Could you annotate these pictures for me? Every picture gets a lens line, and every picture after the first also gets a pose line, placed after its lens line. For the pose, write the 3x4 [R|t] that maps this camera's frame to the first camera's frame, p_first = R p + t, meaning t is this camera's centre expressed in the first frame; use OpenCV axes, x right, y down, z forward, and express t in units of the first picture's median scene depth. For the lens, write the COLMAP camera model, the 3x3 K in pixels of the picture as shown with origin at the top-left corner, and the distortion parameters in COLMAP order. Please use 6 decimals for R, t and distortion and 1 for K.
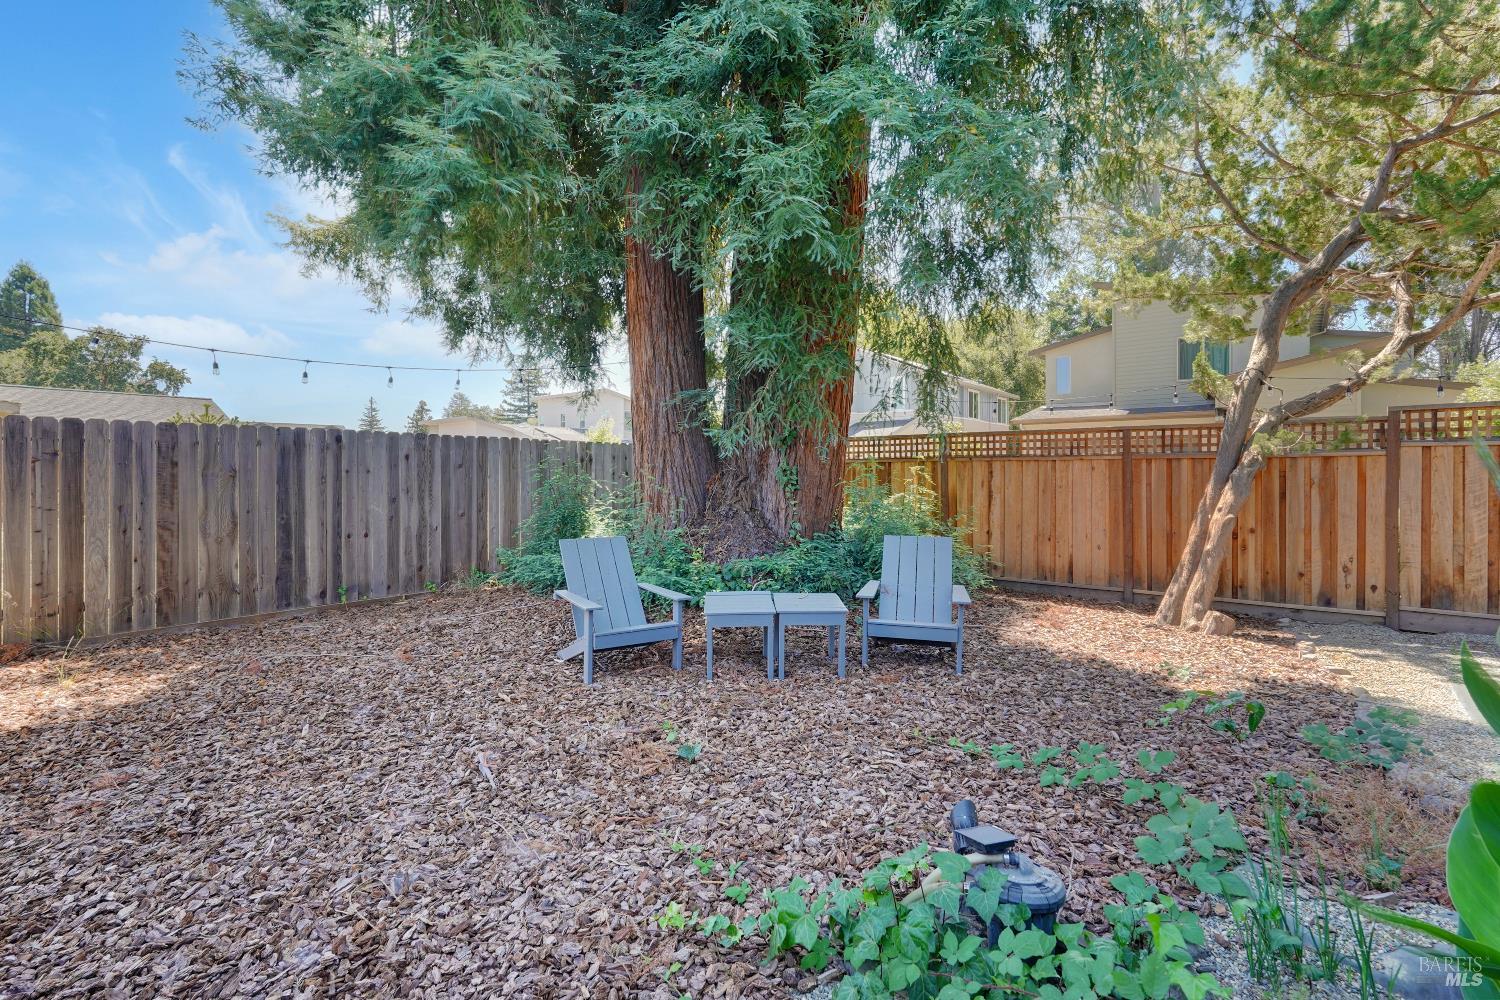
lens RADIAL K [[663.5, 0, 745.6], [0, 663.5, 467.7], [0, 0, 1]] dist [-0.005843, 0.004243]
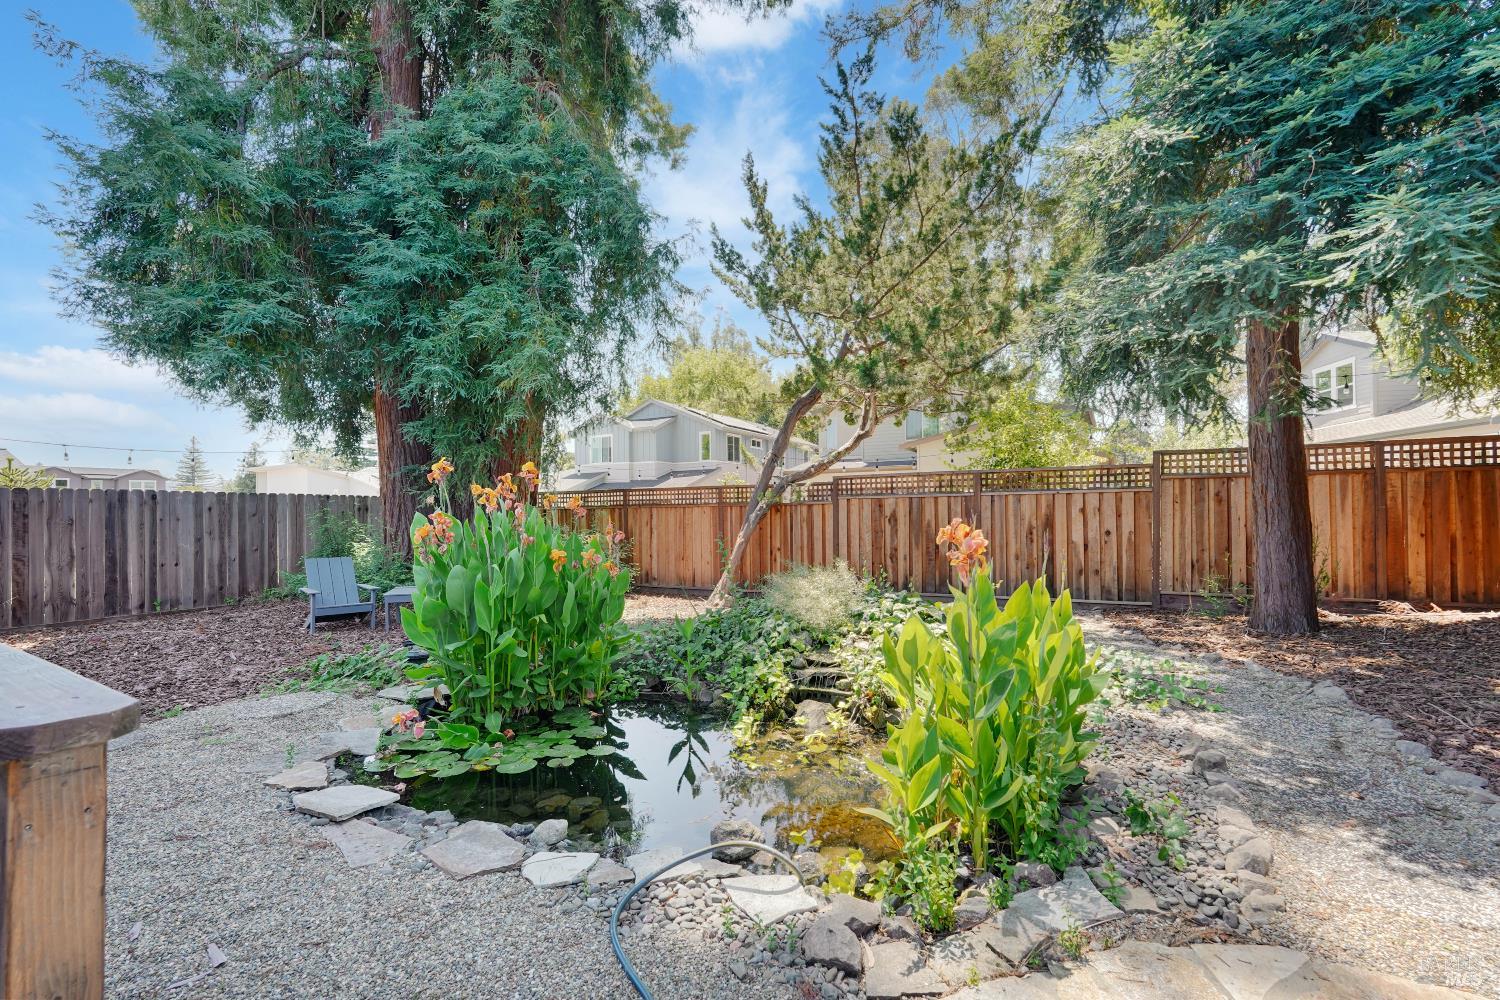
lens RADIAL K [[663.5, 0, 747.0], [0, 663.5, 508.1], [0, 0, 1]] dist [-0.005843, 0.004243]
pose [[0.985058, -0.008577, 0.172012, 0.418668], [0.009636, 0.999939, -0.005321, 0.000045], [-0.171956, 0.006899, 0.985081, -0.656500]]
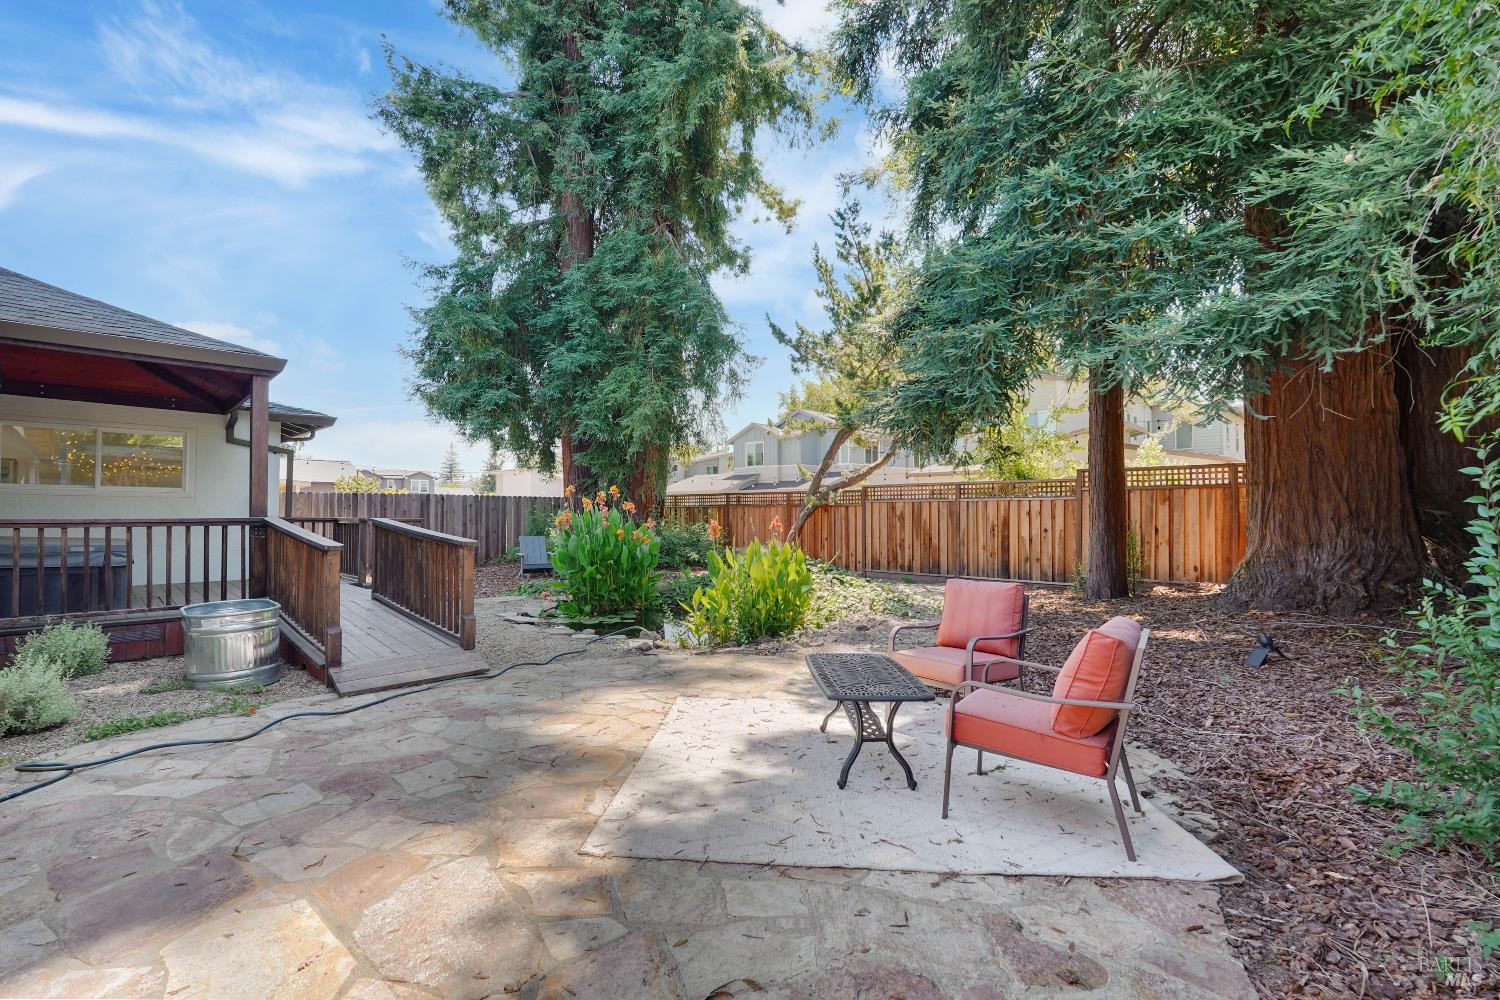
lens RADIAL K [[663.5, 0, 744.8], [0, 663.5, 497.9], [0, 0, 1]] dist [-0.005843, 0.004243]
pose [[0.994479, -0.000183, -0.104936, 0.758451], [-0.001561, 0.999862, -0.016537, -0.007101], [0.104925, 0.016610, 0.994341, -1.332805]]
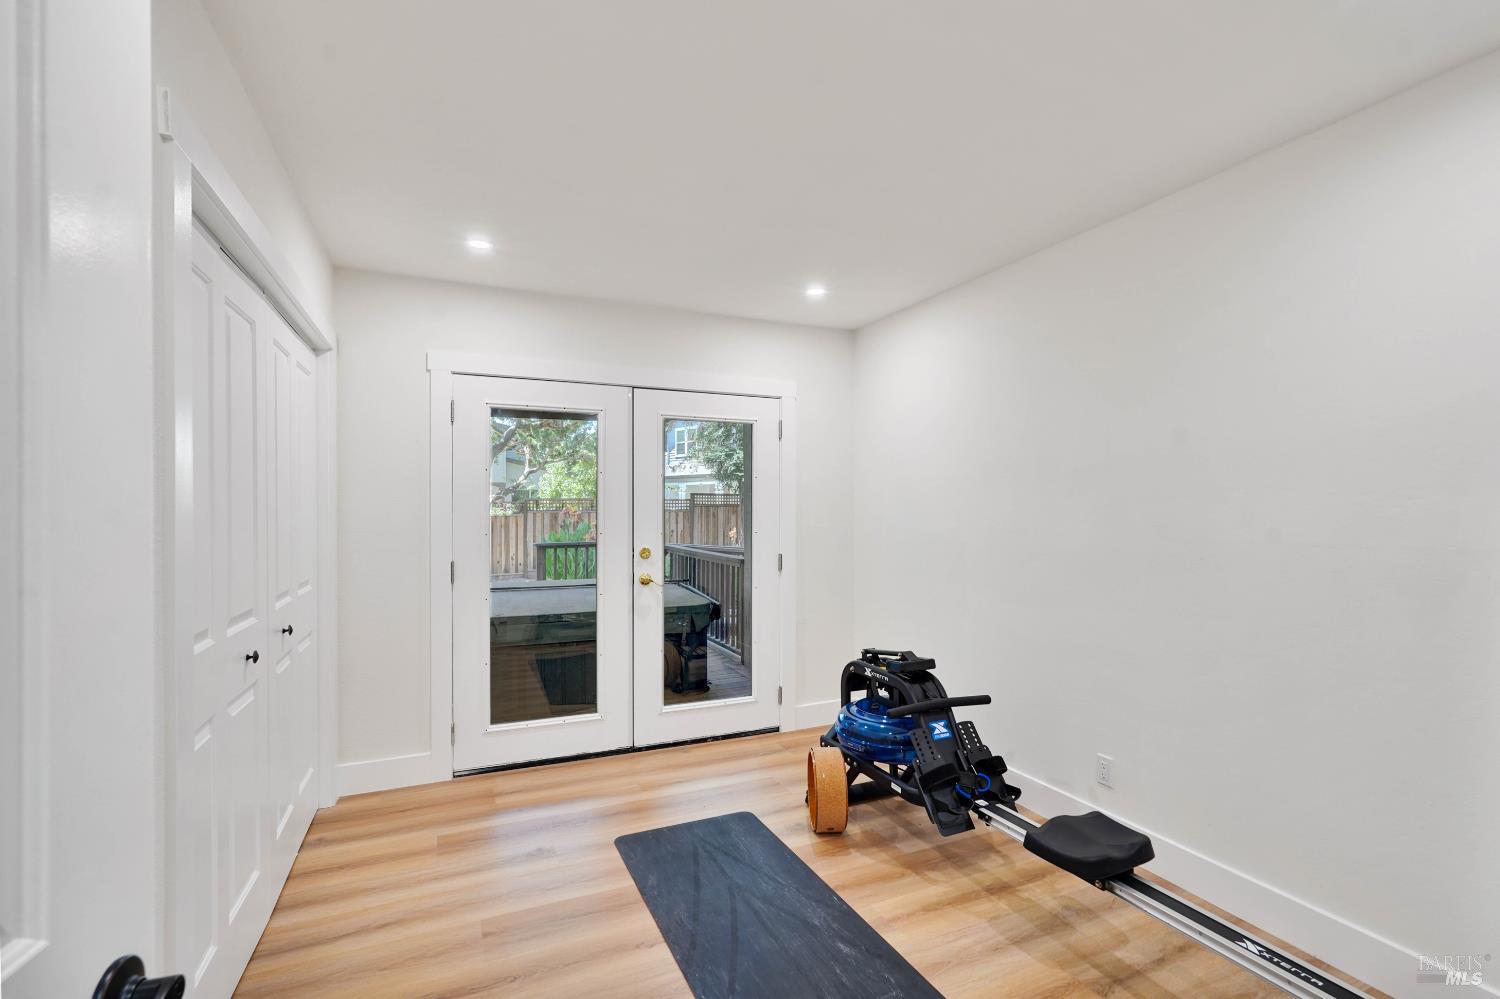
lens RADIAL K [[663.5, 0, 751.4], [0, 663.5, 510.7], [0, 0, 1]] dist [-0.005843, 0.004243]
pose [[0.440183, 0.006524, 0.897885, -1.017905], [0.001432, 0.999967, -0.007968, -0.013925], [-0.897907, 0.004793, 0.440159, -0.990801]]
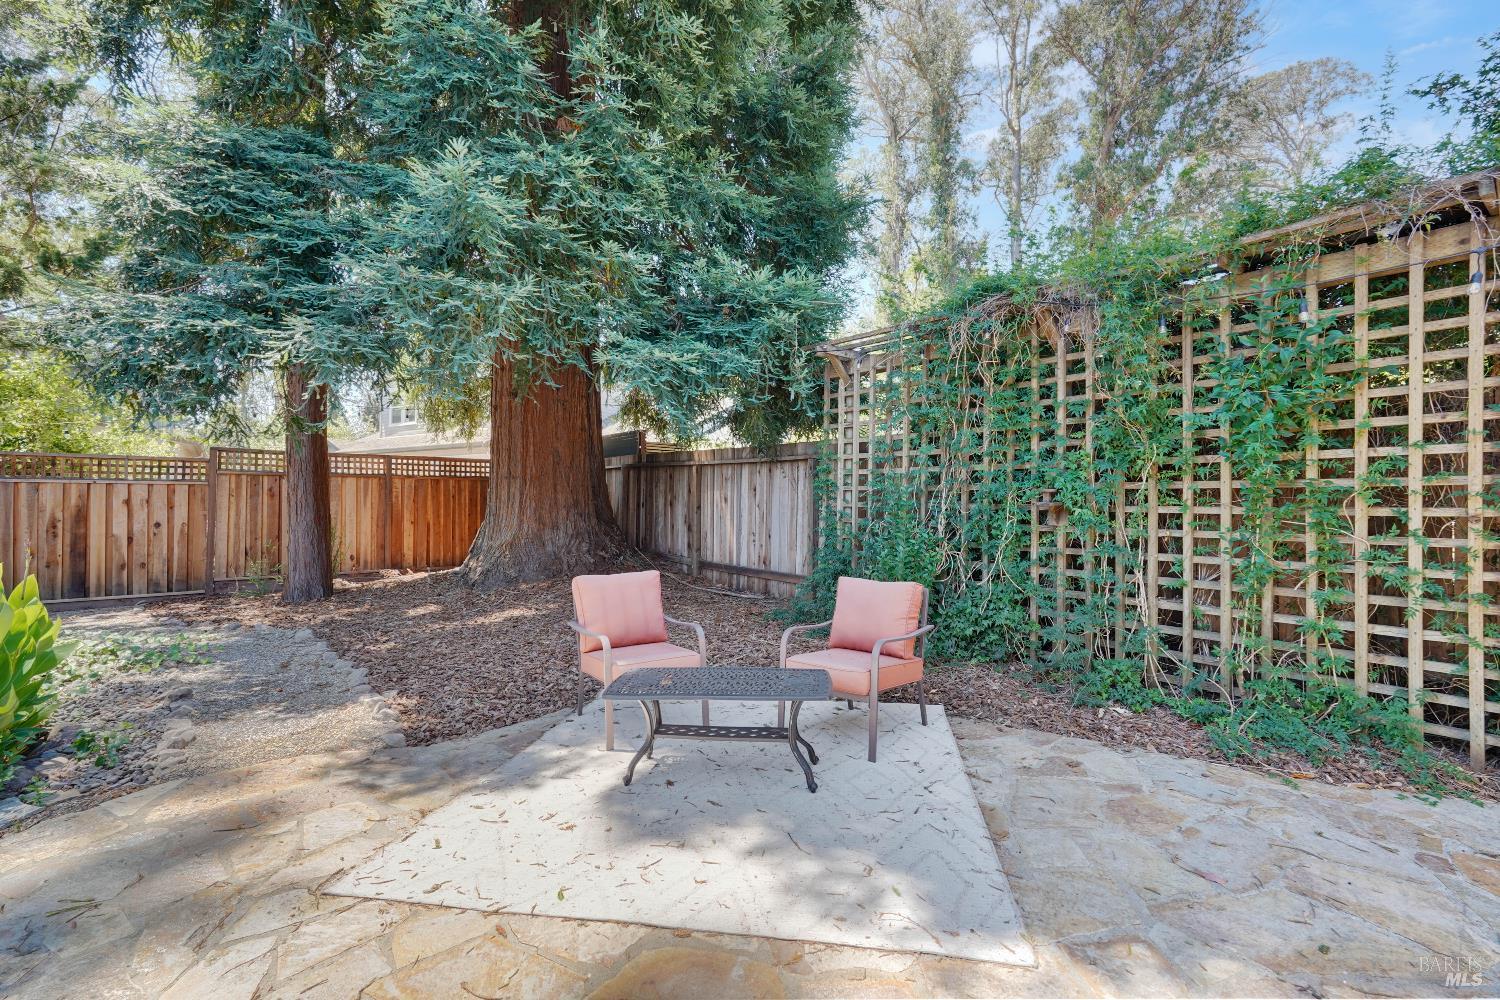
lens RADIAL K [[663.5, 0, 746.3], [0, 663.5, 494.1], [0, 0, 1]] dist [-0.005843, 0.004243]
pose [[0.218950, 0.014090, 0.975634, 0.327686], [-0.008331, 0.999886, -0.012571, -0.005065], [-0.975701, -0.005375, 0.219042, -0.909611]]
